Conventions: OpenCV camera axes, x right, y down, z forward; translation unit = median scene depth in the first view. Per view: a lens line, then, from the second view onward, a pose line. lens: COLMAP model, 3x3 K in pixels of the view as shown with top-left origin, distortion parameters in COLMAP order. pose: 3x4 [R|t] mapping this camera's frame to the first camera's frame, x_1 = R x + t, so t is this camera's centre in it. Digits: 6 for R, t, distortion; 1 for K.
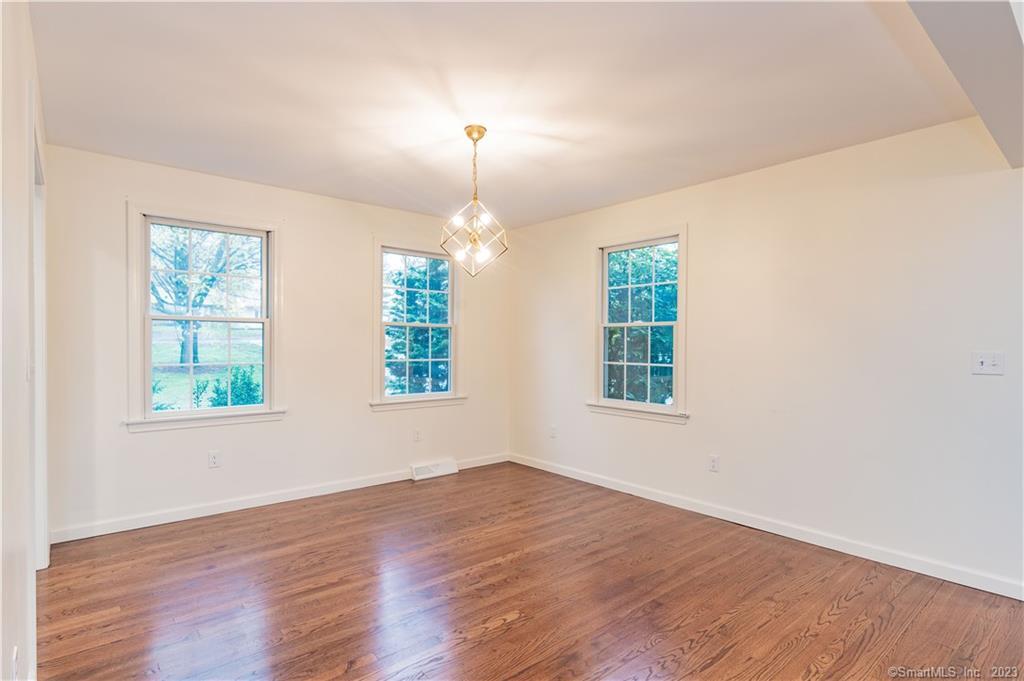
lens RADIAL K [[517.0, 0, 515.4], [0, 517.0, 349.1], [0, 0, 1]] dist [-0.005414, 0.000566]
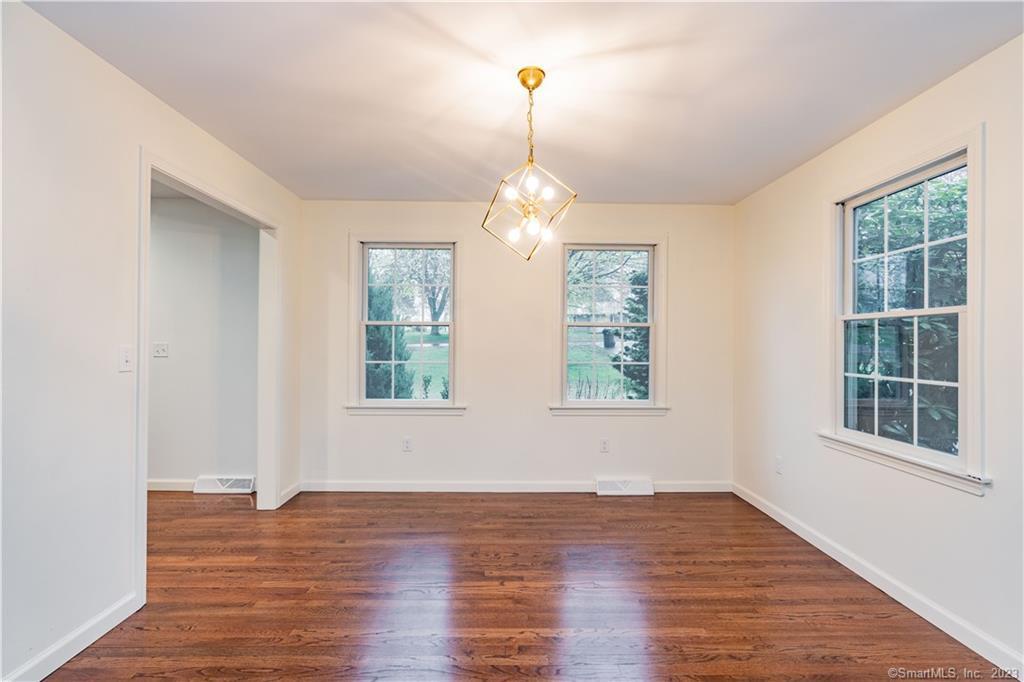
lens RADIAL K [[467.3, 0, 513.9], [0, 467.3, 341.4], [0, 0, 1]] dist [-0.015260, 0.005086]
pose [[0.774050, -0.003167, -0.633117, 0.257692], [-0.008860, 0.999835, -0.015834, -0.003038], [0.633063, 0.017866, 0.773894, 0.321304]]
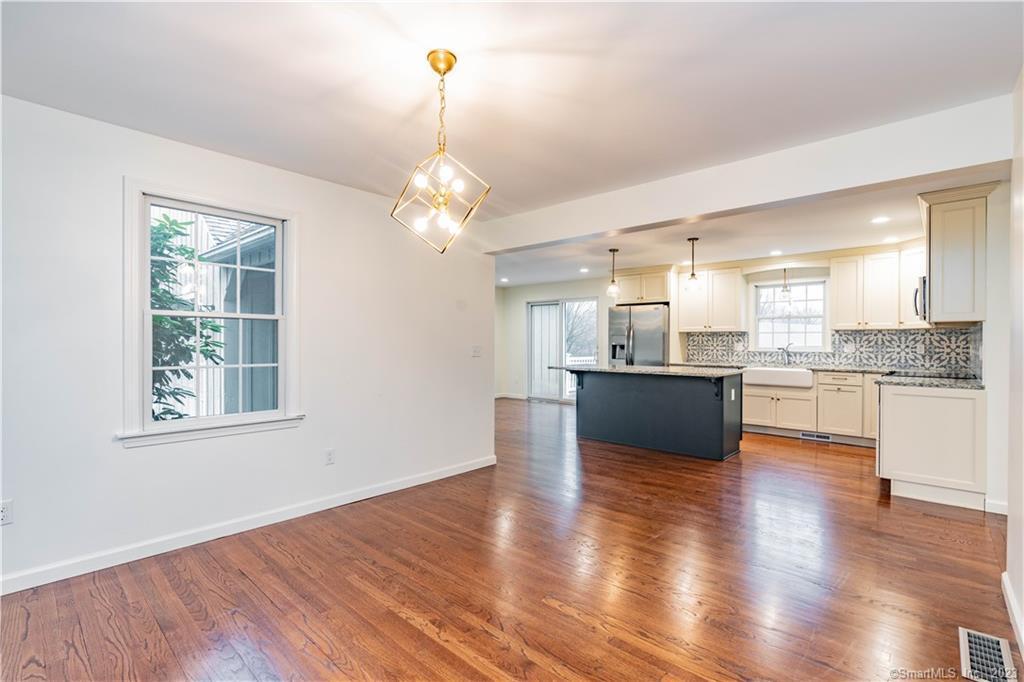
lens RADIAL K [[467.3, 0, 515.6], [0, 467.3, 346.6], [0, 0, 1]] dist [-0.015260, 0.005086]
pose [[-0.124663, -0.016094, 0.992069, -0.559378], [0.005268, 0.999844, 0.016882, -0.011555], [-0.992185, 0.007331, -0.124559, 0.716482]]
